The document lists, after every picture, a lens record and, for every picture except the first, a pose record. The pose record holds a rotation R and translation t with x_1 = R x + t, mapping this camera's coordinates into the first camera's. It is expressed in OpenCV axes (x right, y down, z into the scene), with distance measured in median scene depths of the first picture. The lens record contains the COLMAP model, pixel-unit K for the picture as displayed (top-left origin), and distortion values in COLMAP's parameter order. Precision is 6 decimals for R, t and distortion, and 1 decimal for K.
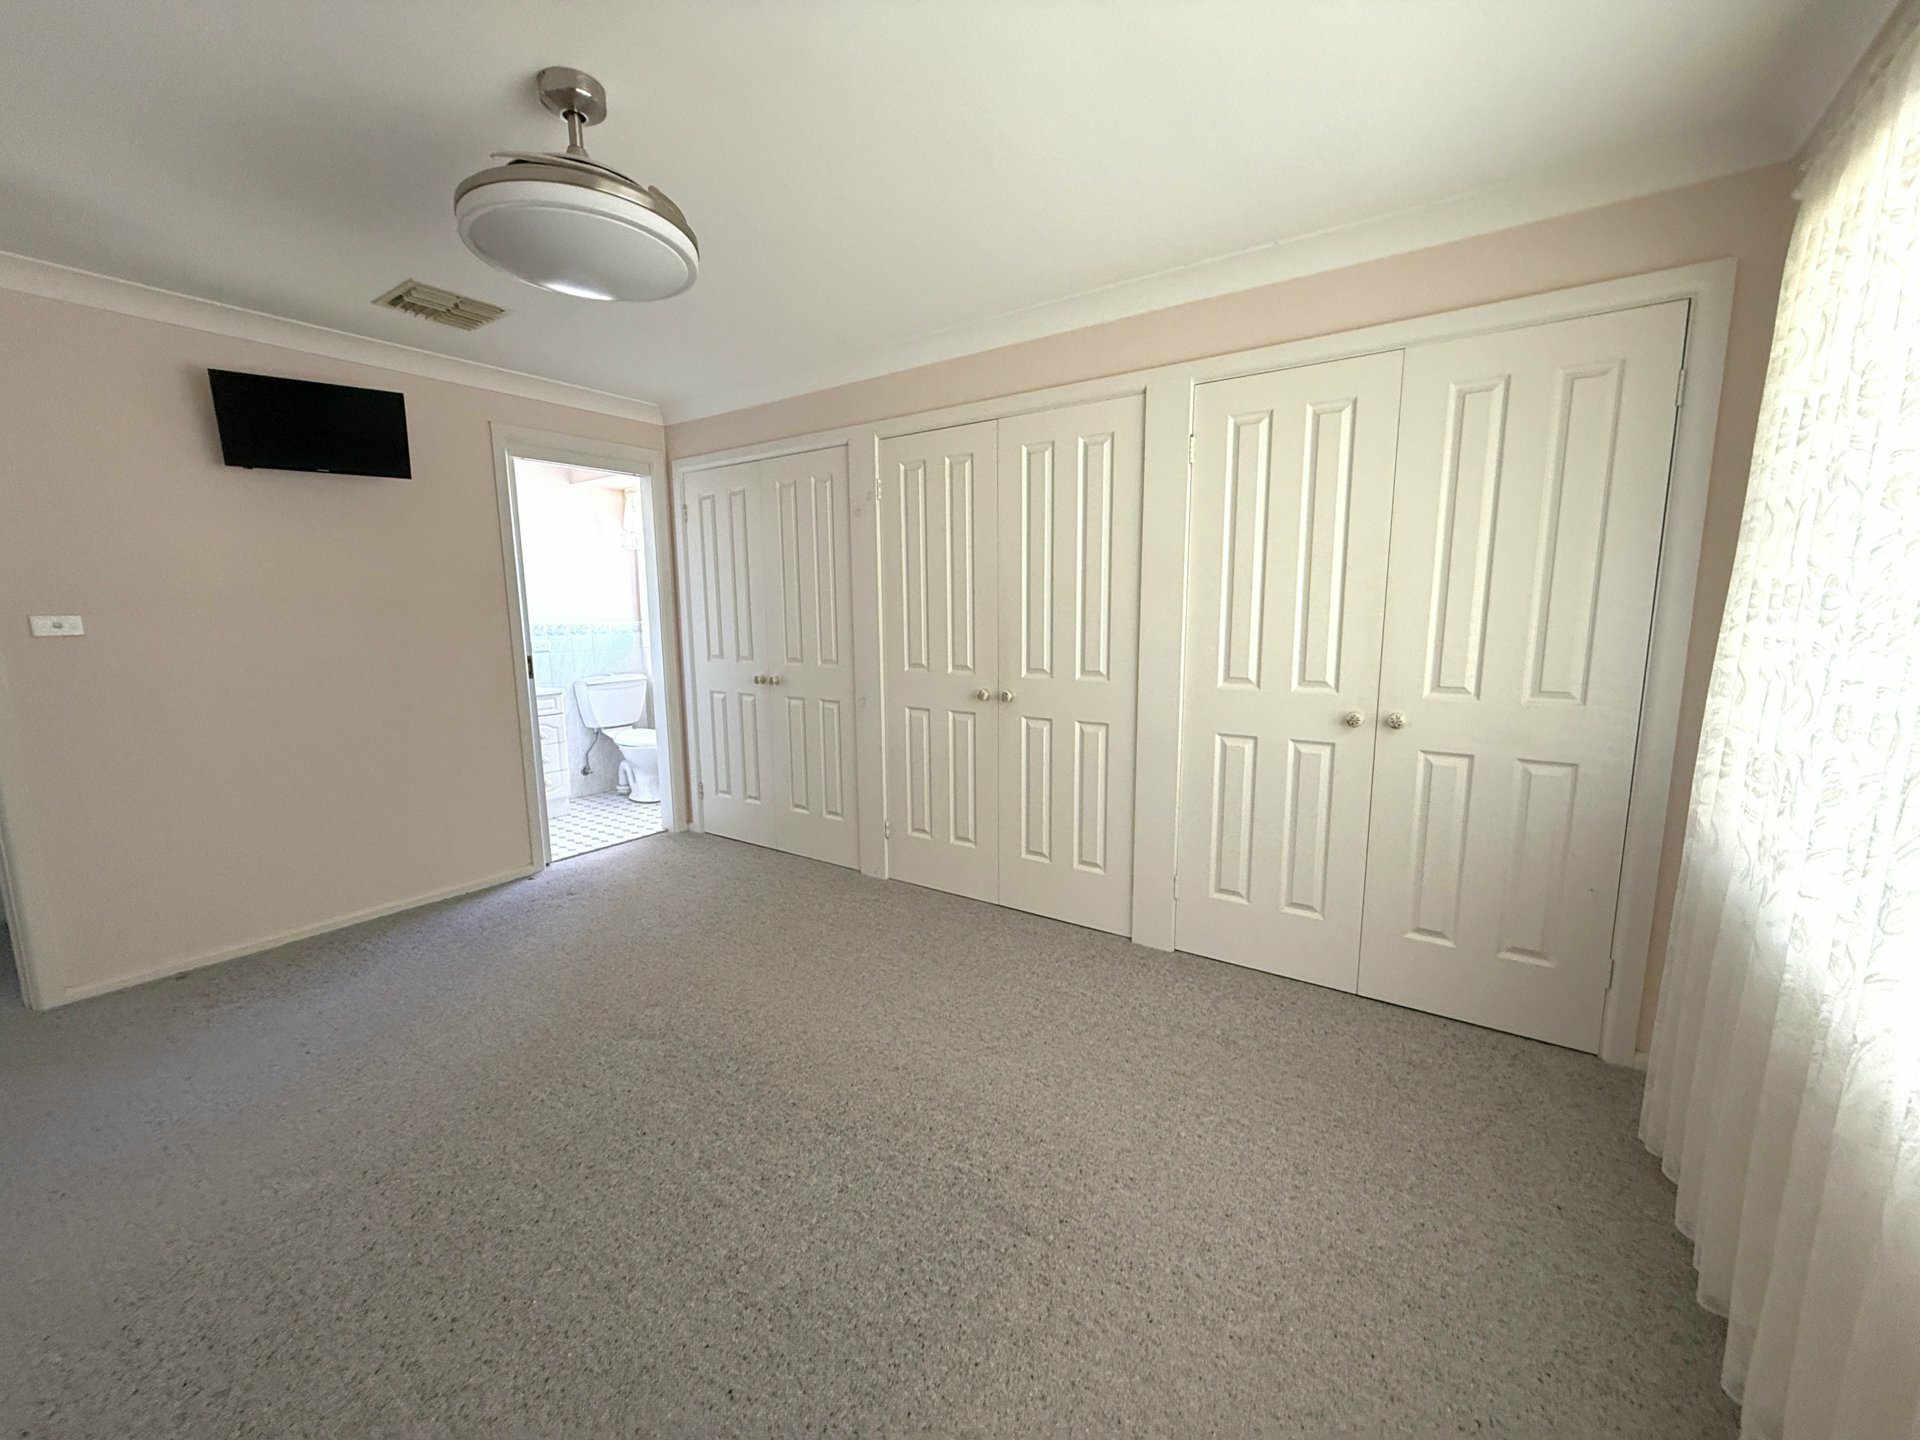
lens RADIAL K [[768.8, 0, 960.0], [0, 768.8, 720.0], [0, 0, 1]] dist [0.001483, 0.000030]
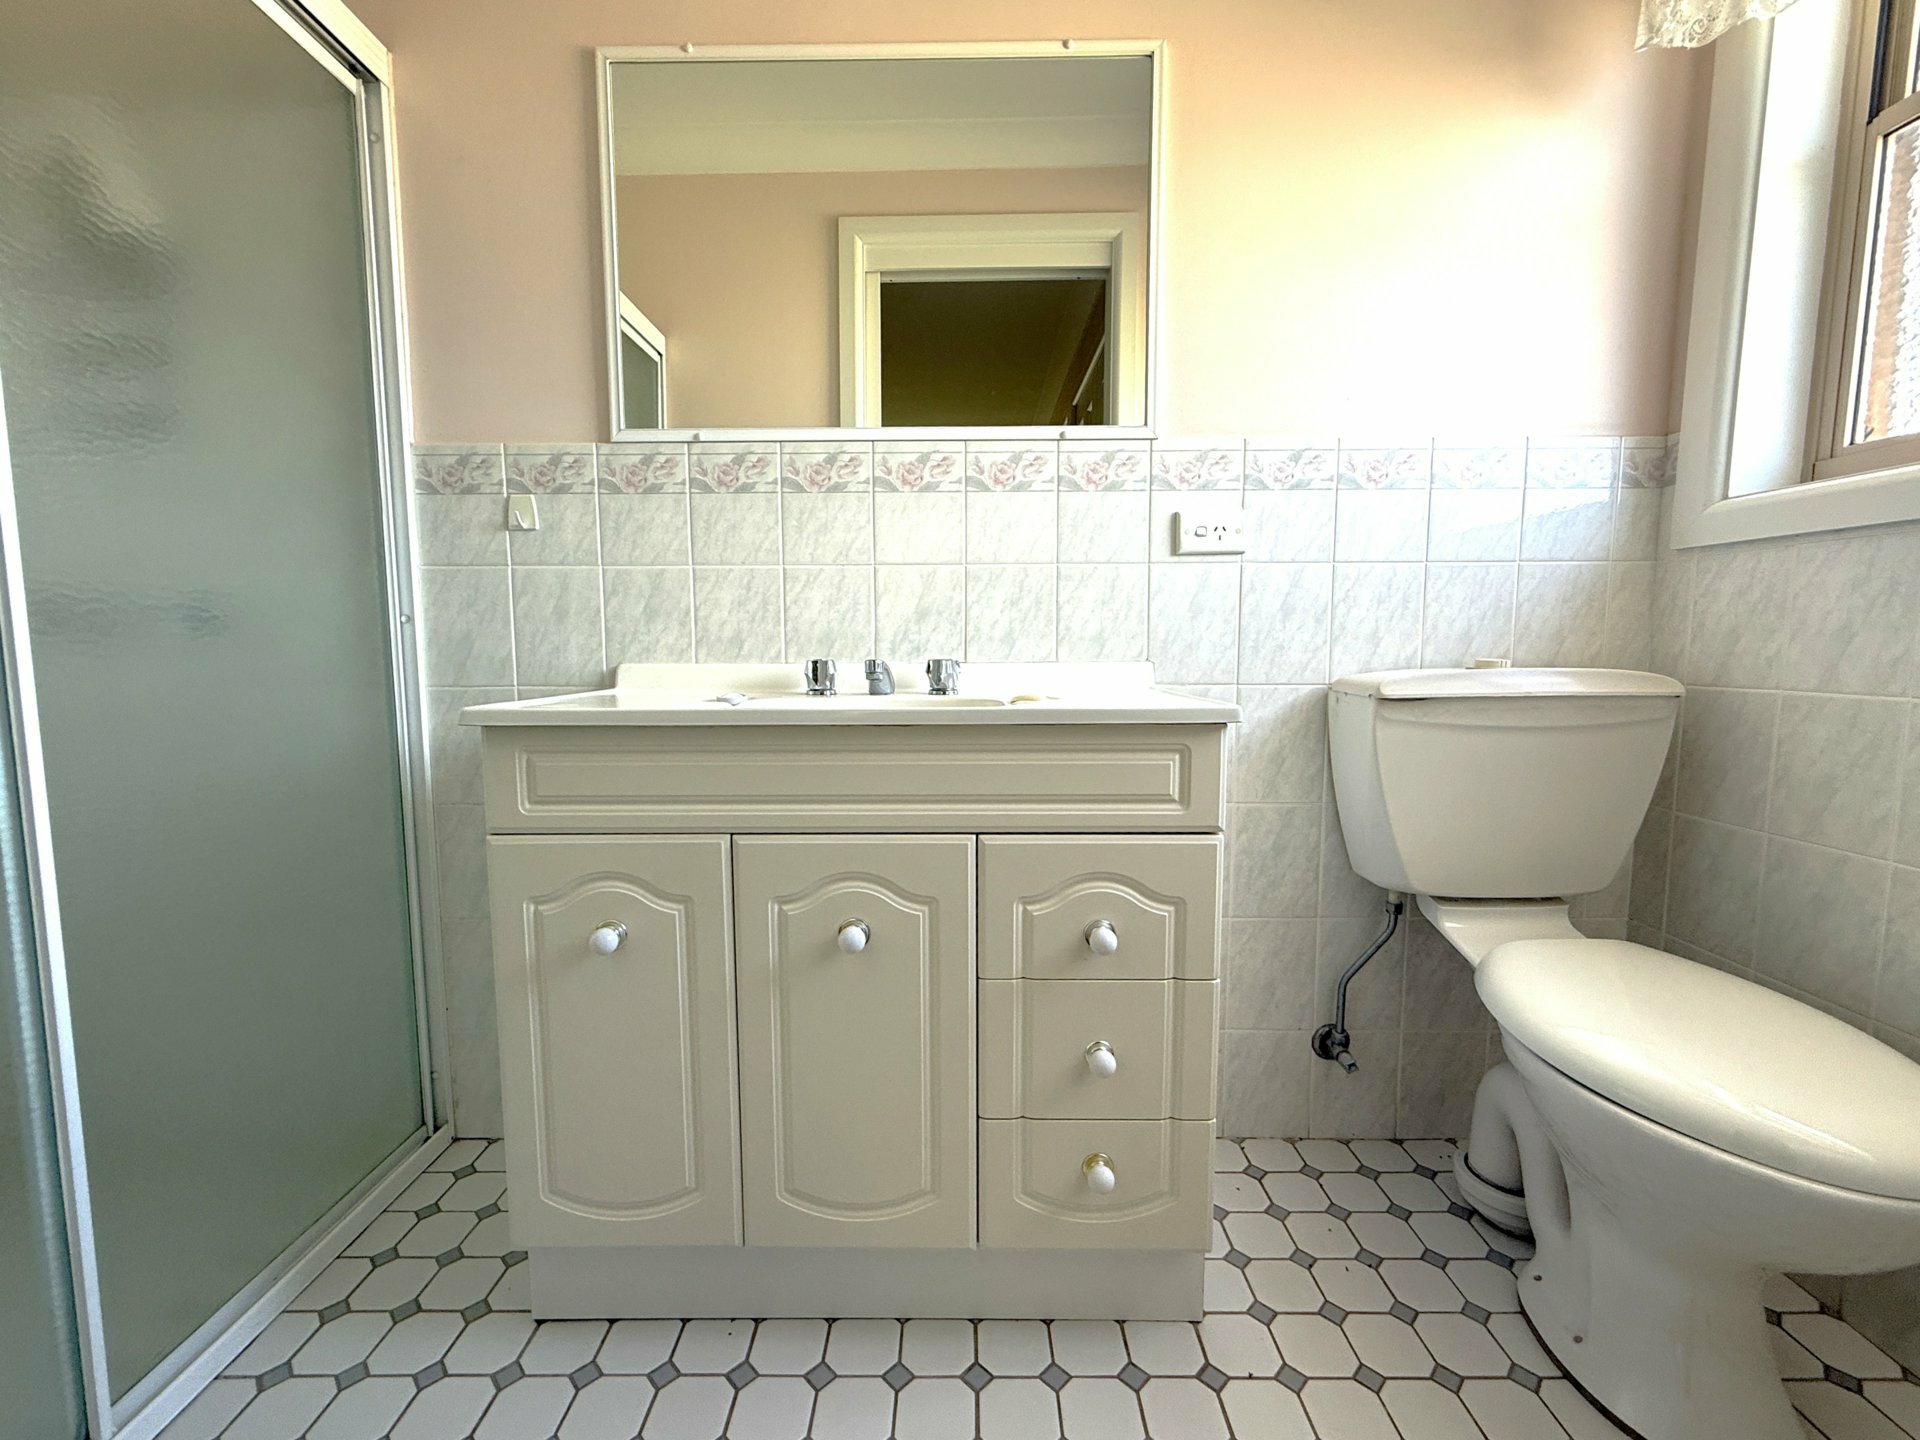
lens RADIAL K [[768.8, 0, 960.0], [0, 768.8, 720.0], [0, 0, 1]] dist [0.001483, 0.000030]
pose [[0.568249, 0.087696, -0.818170, -0.359366], [-0.127669, 0.991660, 0.017621, -0.028317], [0.812892, 0.094442, 0.574706, 0.748834]]
